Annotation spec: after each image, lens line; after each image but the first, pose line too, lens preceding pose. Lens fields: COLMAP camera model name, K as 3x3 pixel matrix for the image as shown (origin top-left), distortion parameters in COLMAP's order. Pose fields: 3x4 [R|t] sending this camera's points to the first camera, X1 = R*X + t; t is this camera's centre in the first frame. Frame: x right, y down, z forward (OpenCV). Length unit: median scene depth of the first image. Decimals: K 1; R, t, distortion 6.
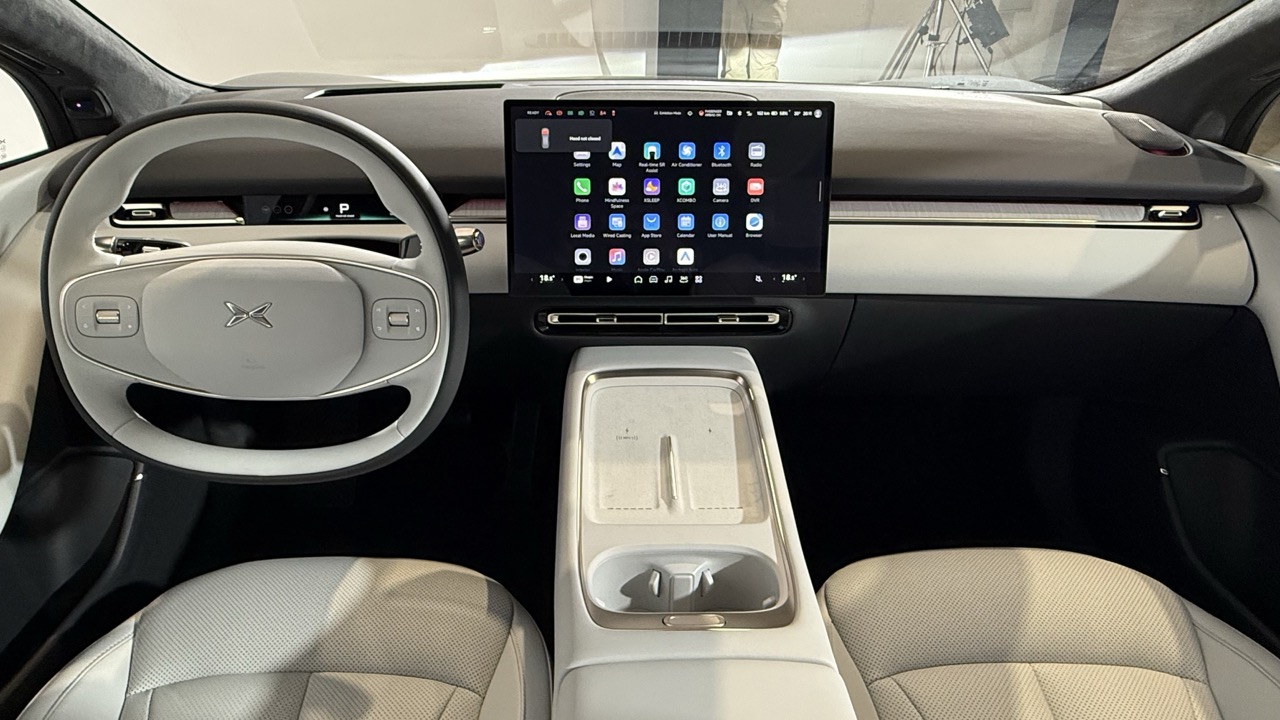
lens RADIAL K [[771.9, 0, 639.8], [0, 771.9, 354.8], [0, 0, 1]] dist [-0.041816, 0.001172]
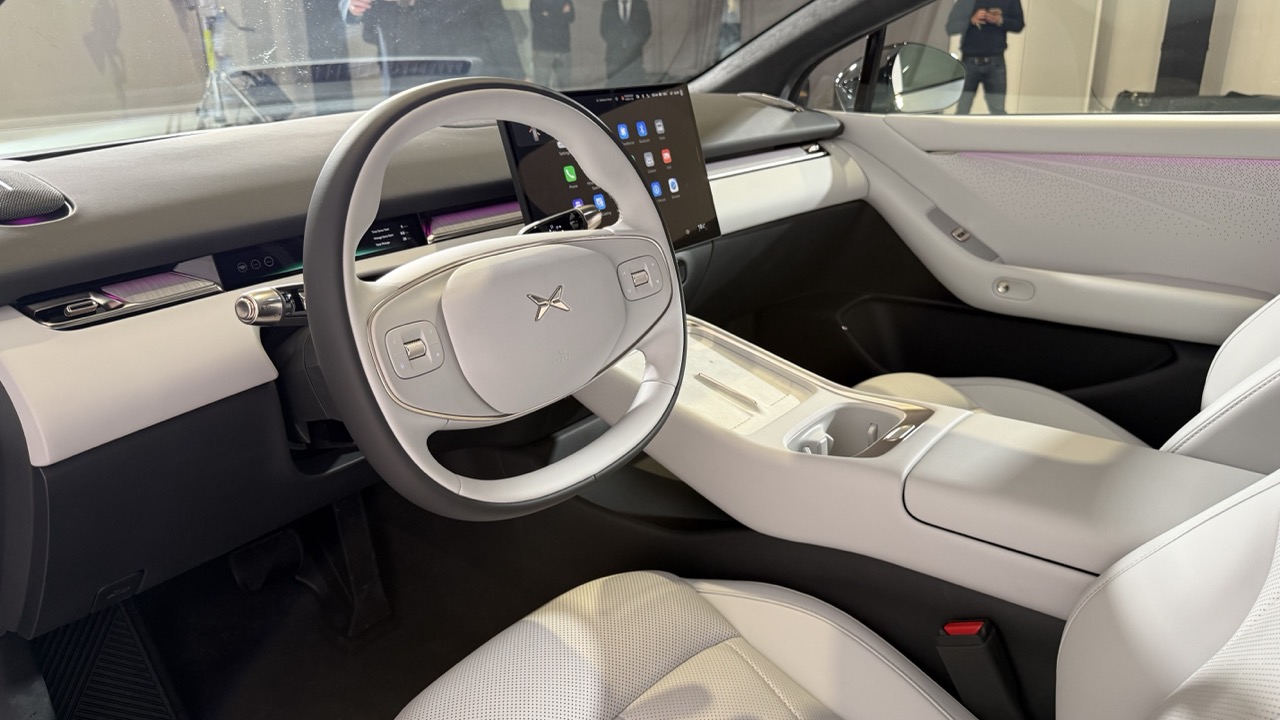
lens RADIAL K [[897.4, 0, 644.3], [0, 897.4, 371.2], [0, 0, 1]] dist [0.029332, -0.025099]
pose [[0.616497, -0.282302, 0.735008, -0.980555], [0.369823, 0.927952, 0.046215, 0.012732], [-0.695099, 0.243332, 0.676481, 0.167590]]
